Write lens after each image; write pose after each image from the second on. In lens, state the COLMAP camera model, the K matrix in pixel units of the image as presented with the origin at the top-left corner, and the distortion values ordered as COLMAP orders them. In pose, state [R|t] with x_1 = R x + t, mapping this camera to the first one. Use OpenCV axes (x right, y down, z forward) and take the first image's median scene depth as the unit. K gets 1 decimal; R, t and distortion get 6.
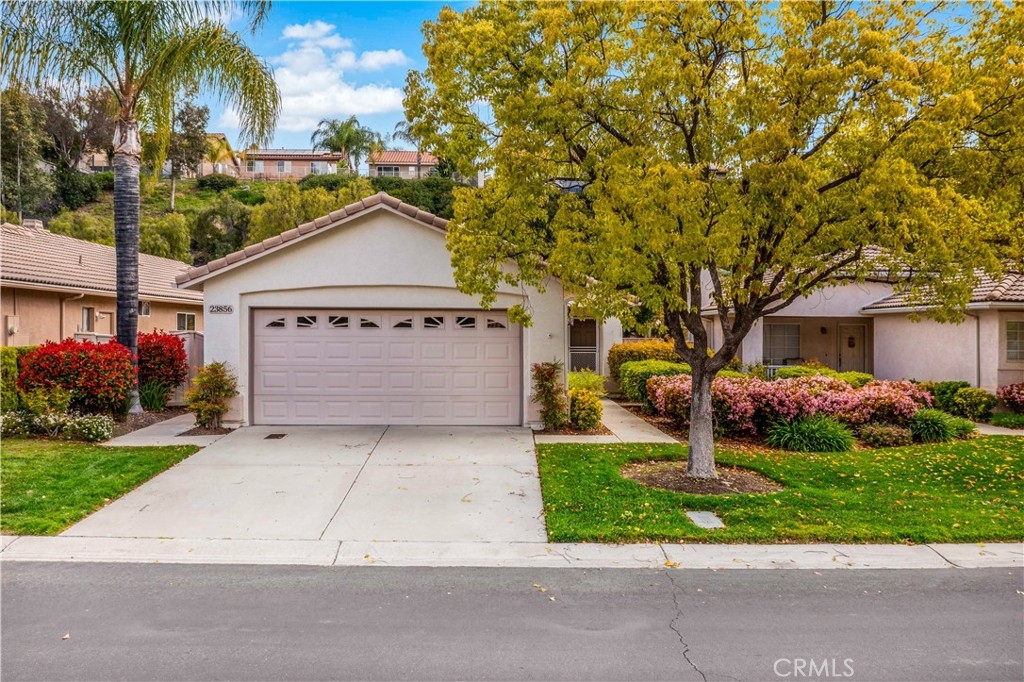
lens RADIAL K [[838.7, 0, 503.8], [0, 838.7, 338.8], [0, 0, 1]] dist [-0.022412, 0.006784]
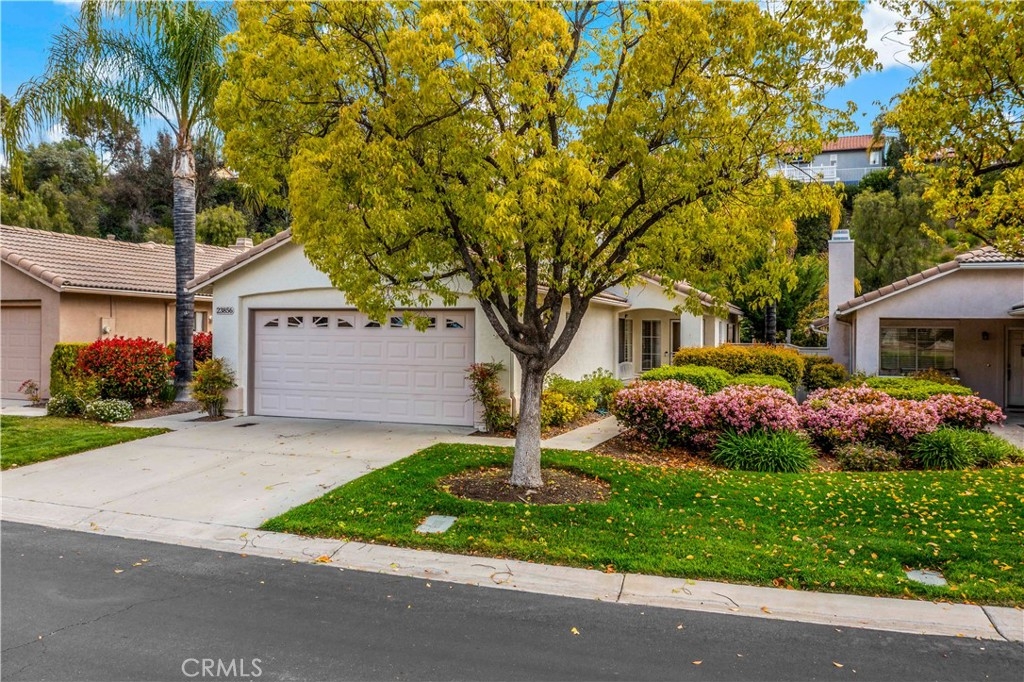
lens RADIAL K [[849.8, 0, 512.0], [0, 849.8, 341.0], [0, 0, 1]] dist [-0.012581, -0.002970]
pose [[0.926308, 0.007159, -0.376699, 0.447555], [-0.010308, 0.999927, -0.006344, 0.008743], [0.376626, 0.009760, 0.926314, 0.088779]]
